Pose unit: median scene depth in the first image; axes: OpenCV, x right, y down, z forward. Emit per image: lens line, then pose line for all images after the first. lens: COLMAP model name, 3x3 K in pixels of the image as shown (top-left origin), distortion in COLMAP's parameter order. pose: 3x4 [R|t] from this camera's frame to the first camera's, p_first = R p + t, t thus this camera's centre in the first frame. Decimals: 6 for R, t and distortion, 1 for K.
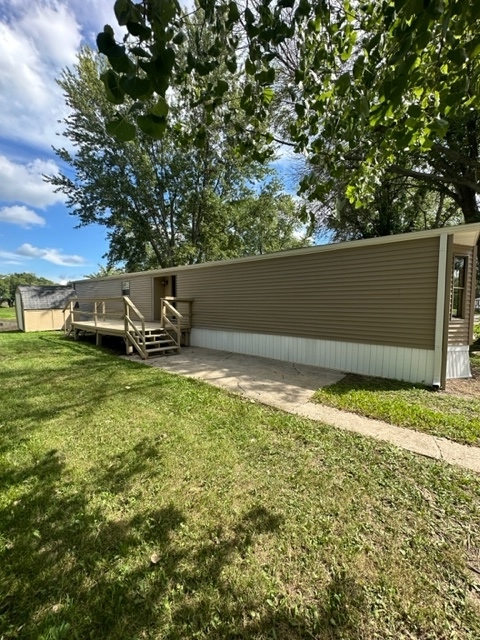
lens RADIAL K [[255.3, 0, 241.5], [0, 255.3, 315.5], [0, 0, 1]] dist [0.000422, 0.000149]
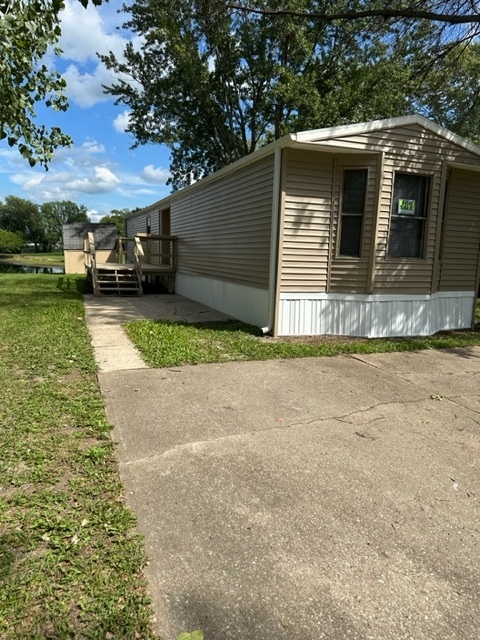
lens RADIAL K [[459.6, 0, 240.0], [0, 459.6, 320.0], [0, 0, 1]] dist [-0.000259, -0.005060]
pose [[0.868356, 0.088200, -0.488035, 0.489327], [-0.043049, 0.993750, 0.102998, 0.028330], [0.494069, -0.068429, 0.866726, -0.130668]]
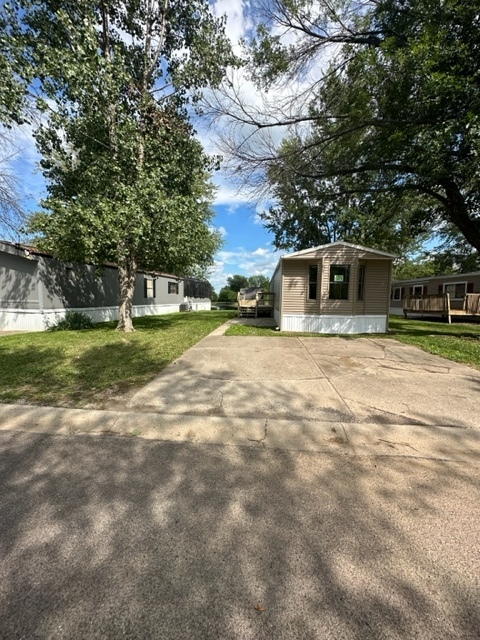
lens RADIAL K [[255.3, 0, 241.5], [0, 255.3, 315.5], [0, 0, 1]] dist [0.000422, 0.000149]
pose [[0.576046, 0.049383, -0.815925, 0.796194], [-0.036603, 0.998731, 0.034605, 0.032026], [0.816598, 0.009931, 0.577122, -0.183322]]
